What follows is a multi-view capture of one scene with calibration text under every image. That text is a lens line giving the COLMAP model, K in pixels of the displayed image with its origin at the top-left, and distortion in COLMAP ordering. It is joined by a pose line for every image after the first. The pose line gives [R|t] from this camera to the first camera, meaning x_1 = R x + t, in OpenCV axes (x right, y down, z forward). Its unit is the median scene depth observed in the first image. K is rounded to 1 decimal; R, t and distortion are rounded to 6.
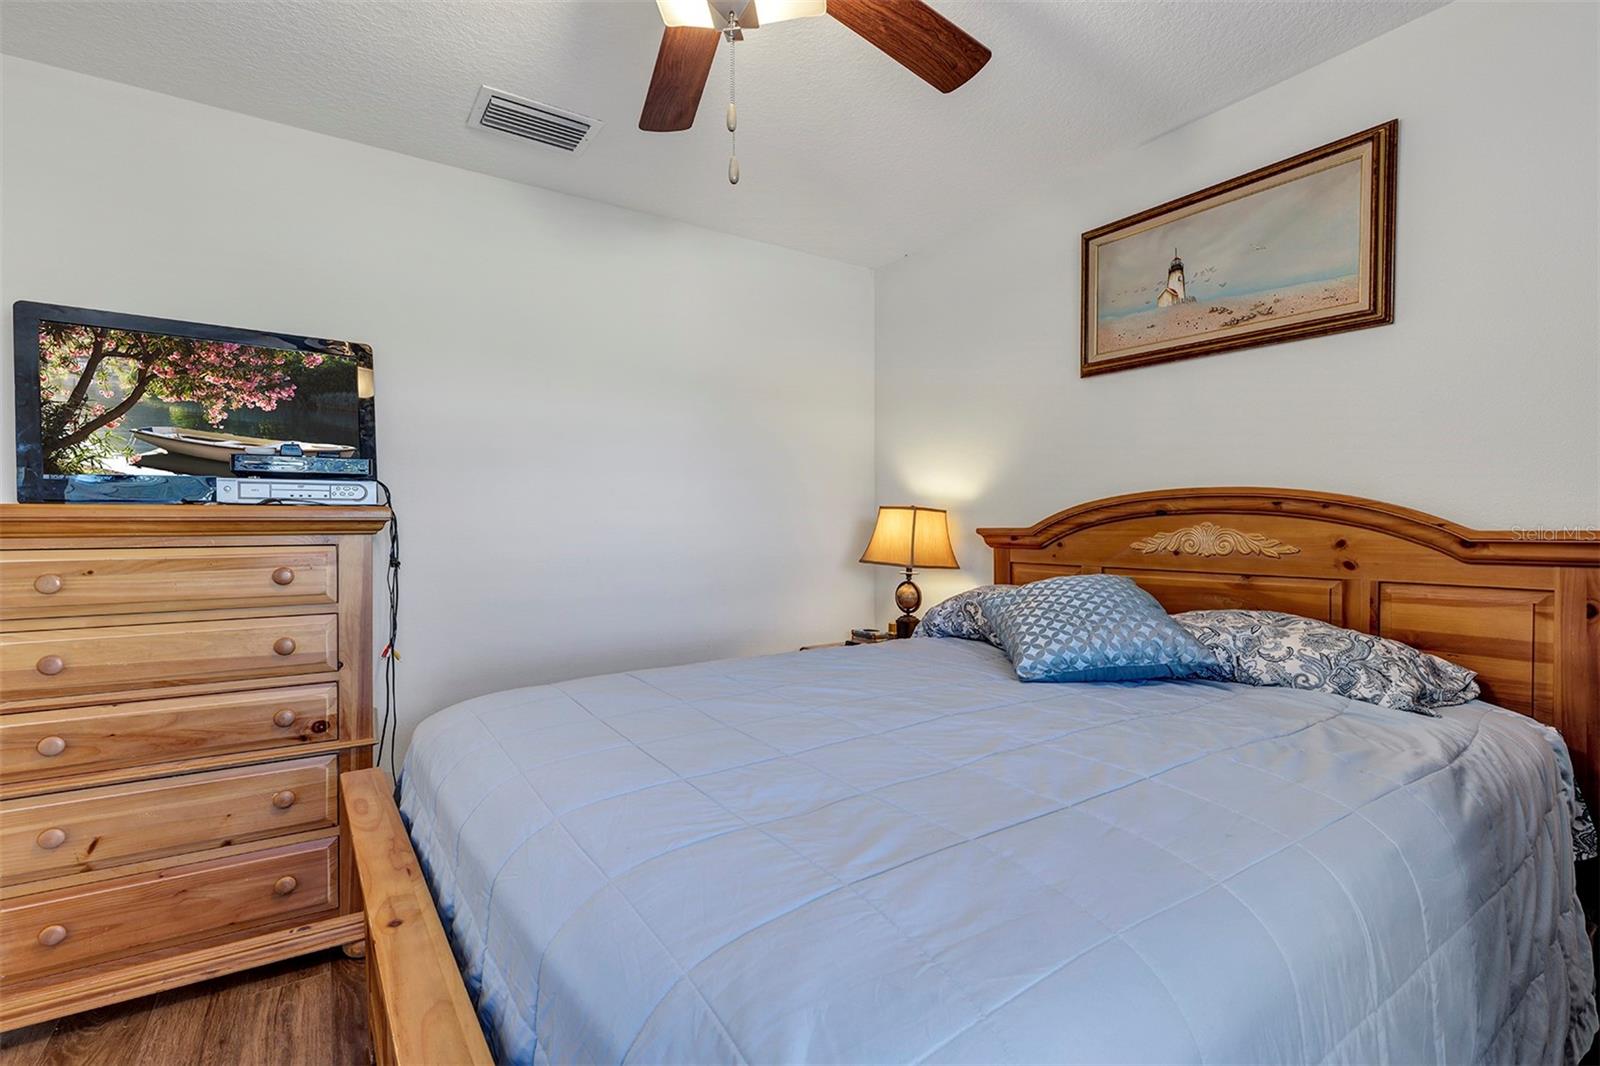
lens RADIAL K [[731.8, 0, 798.9], [0, 731.8, 530.1], [0, 0, 1]] dist [0.004495, -0.000800]
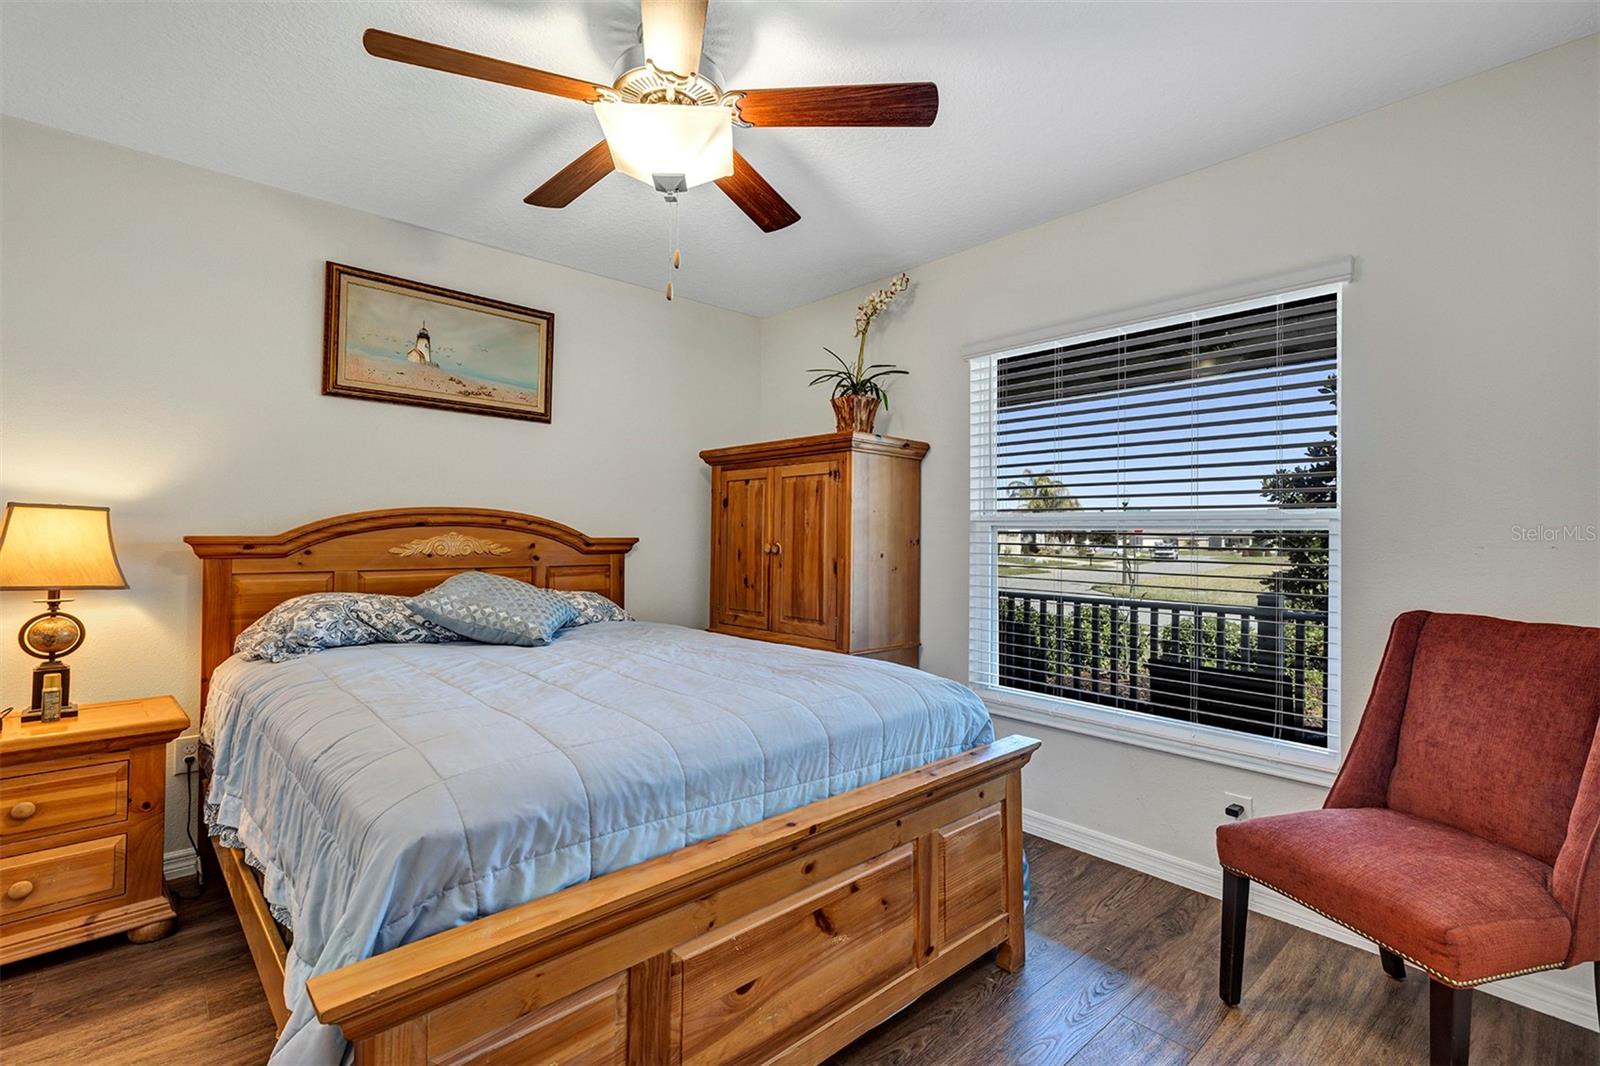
lens RADIAL K [[731.8, 0, 799.3], [0, 731.8, 532.7], [0, 0, 1]] dist [0.004495, -0.000800]
pose [[-0.151852, 0.002474, 0.988400, -0.874615], [-0.001385, 0.999995, -0.002716, -0.006505], [-0.988402, -0.001782, -0.151848, 0.541723]]
